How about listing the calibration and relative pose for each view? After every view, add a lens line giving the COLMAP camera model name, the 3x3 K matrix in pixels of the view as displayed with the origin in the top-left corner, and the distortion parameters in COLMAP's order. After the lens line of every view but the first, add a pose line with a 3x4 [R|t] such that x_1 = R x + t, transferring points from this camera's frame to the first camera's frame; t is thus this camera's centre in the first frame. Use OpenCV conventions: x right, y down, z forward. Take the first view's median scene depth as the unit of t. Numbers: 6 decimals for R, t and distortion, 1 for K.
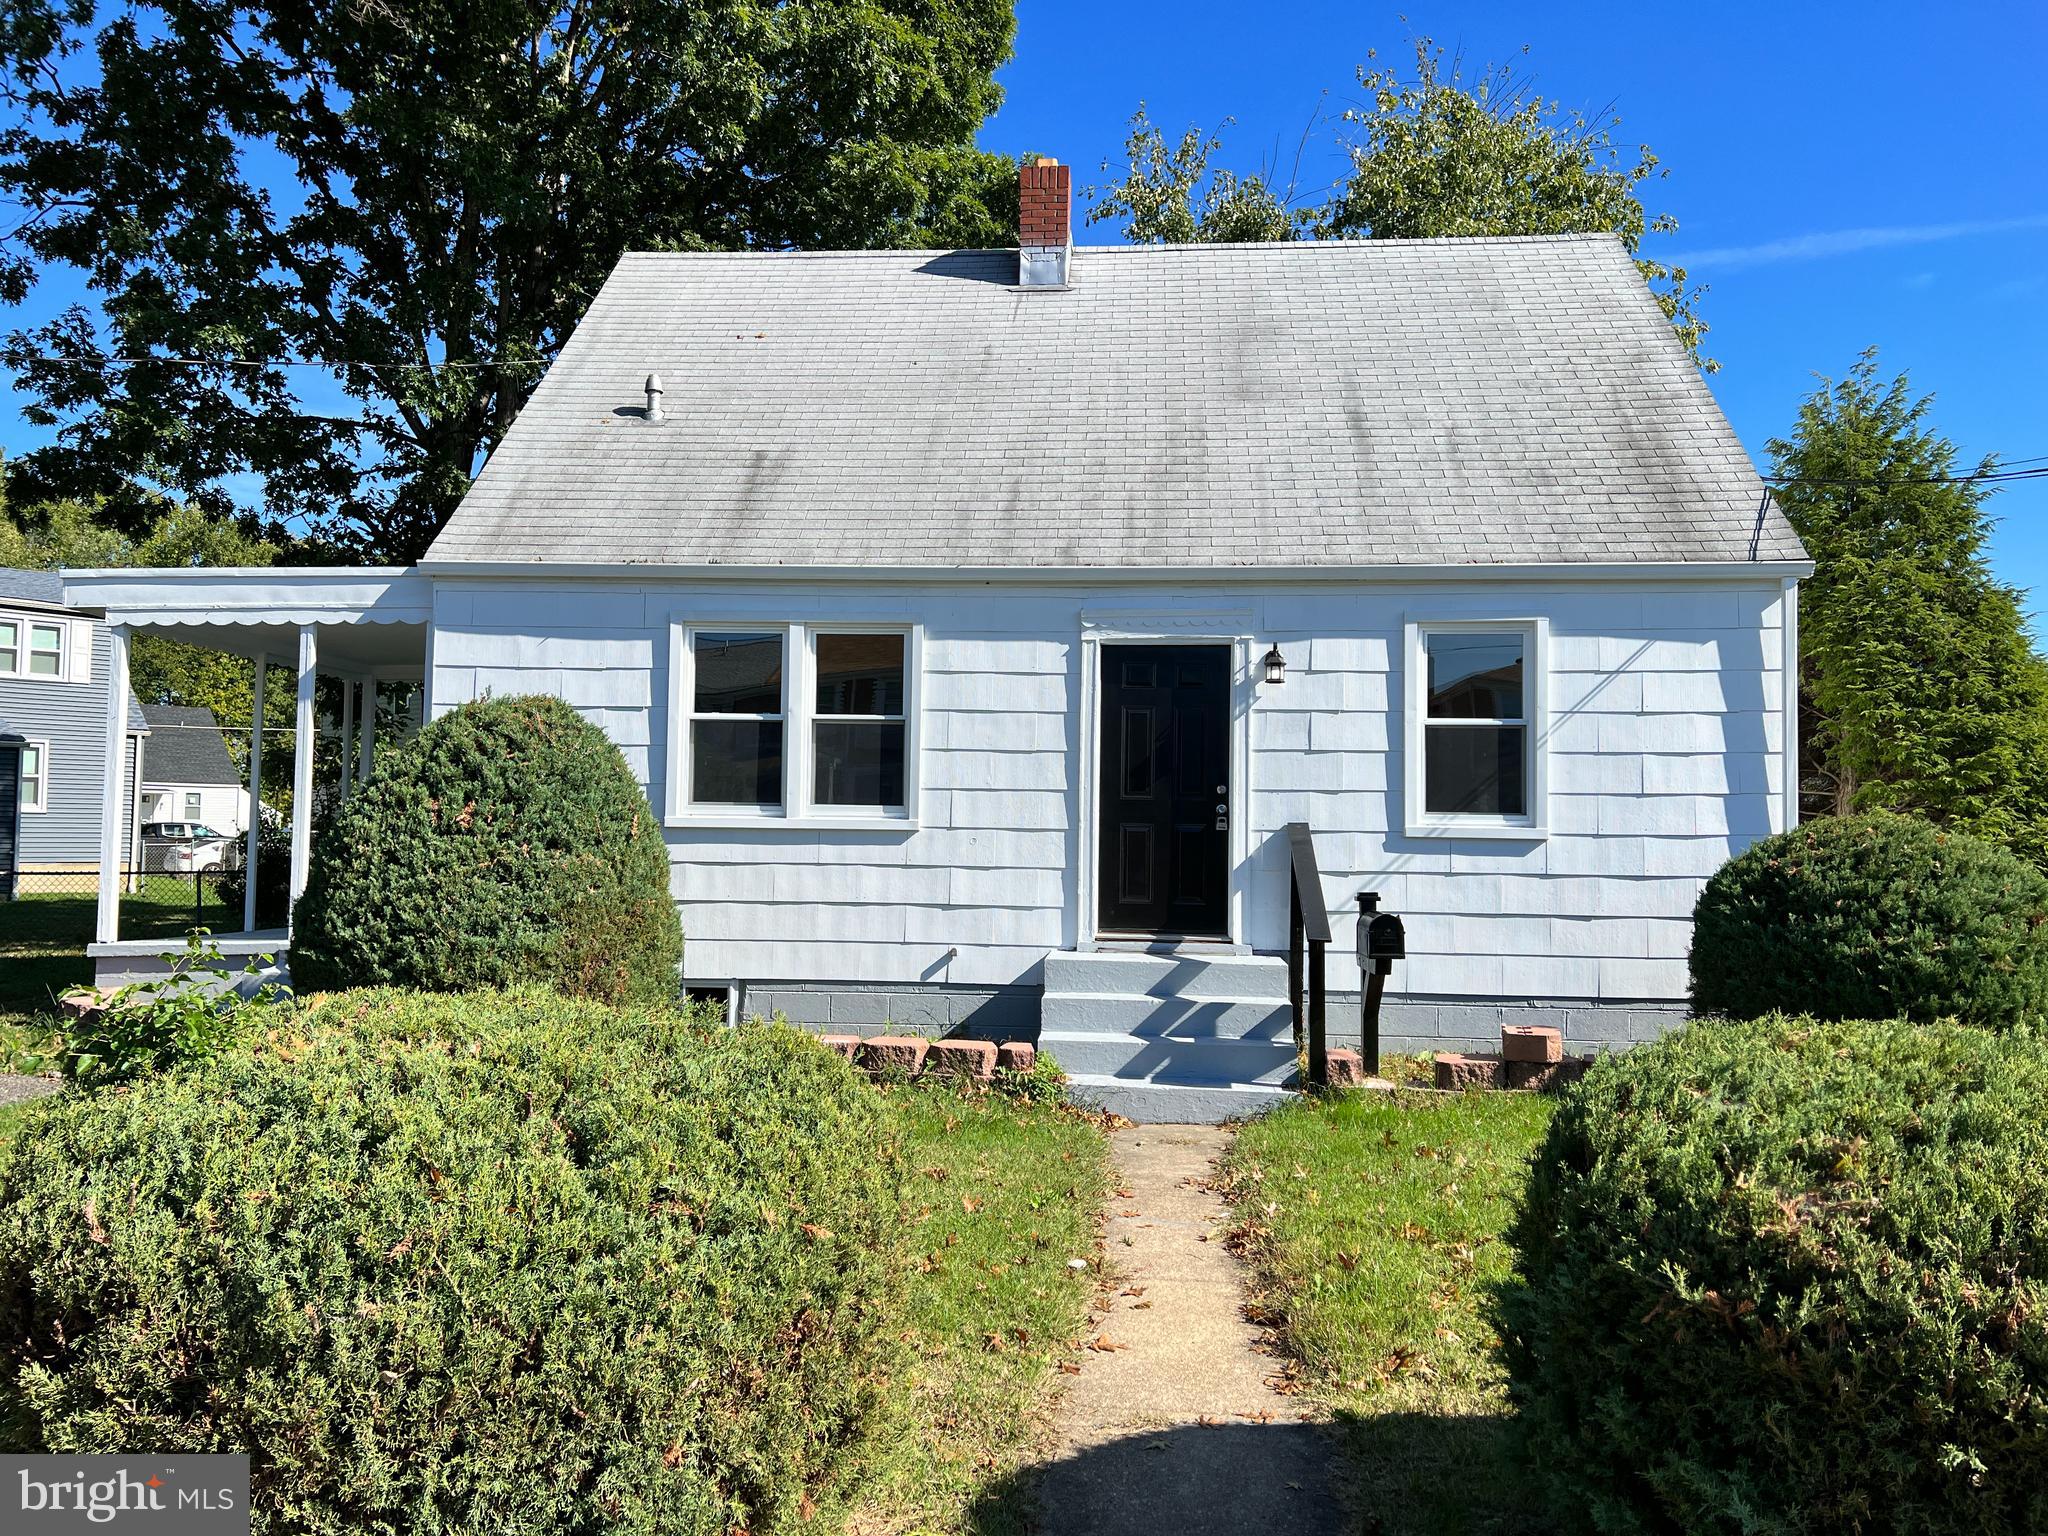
lens RADIAL K [[1547.6, 0, 1027.7], [0, 1547.6, 755.0], [0, 0, 1]] dist [0.081716, -0.079776]
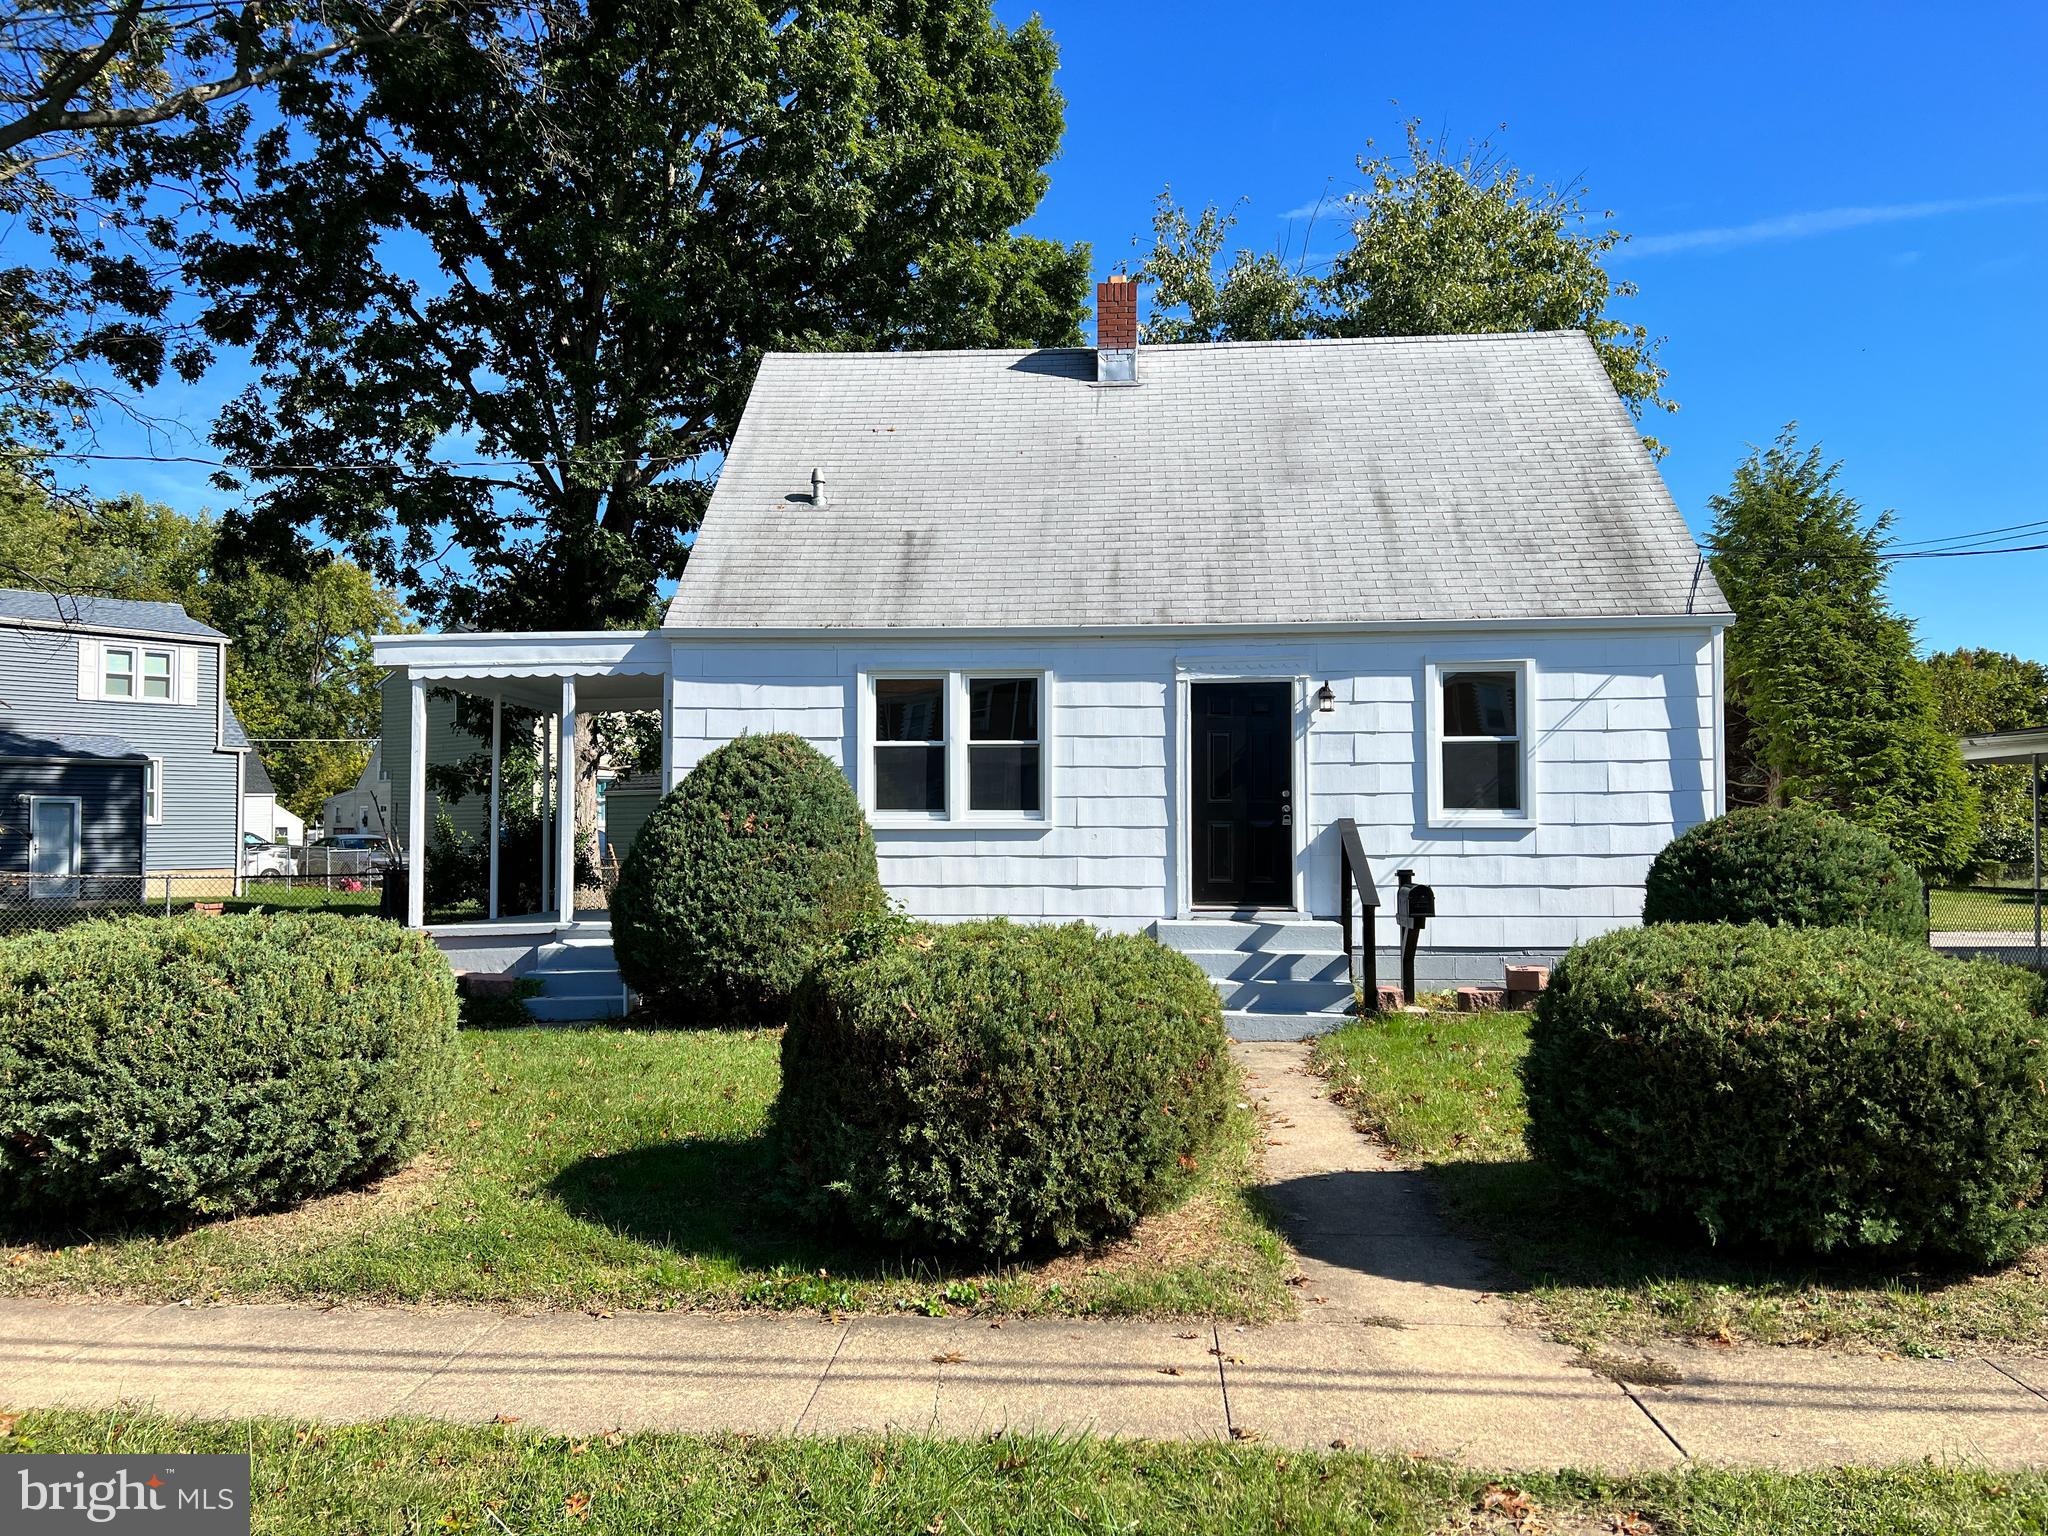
lens RADIAL K [[1552.9, 0, 1024.0], [0, 1552.9, 768.0], [0, 0, 1]] dist [0.102899, -0.149426]
pose [[0.999805, -0.016543, 0.010759, -0.106803], [0.016405, 0.999784, 0.012780, -0.019309], [-0.010968, -0.012601, 0.999860, -0.300351]]
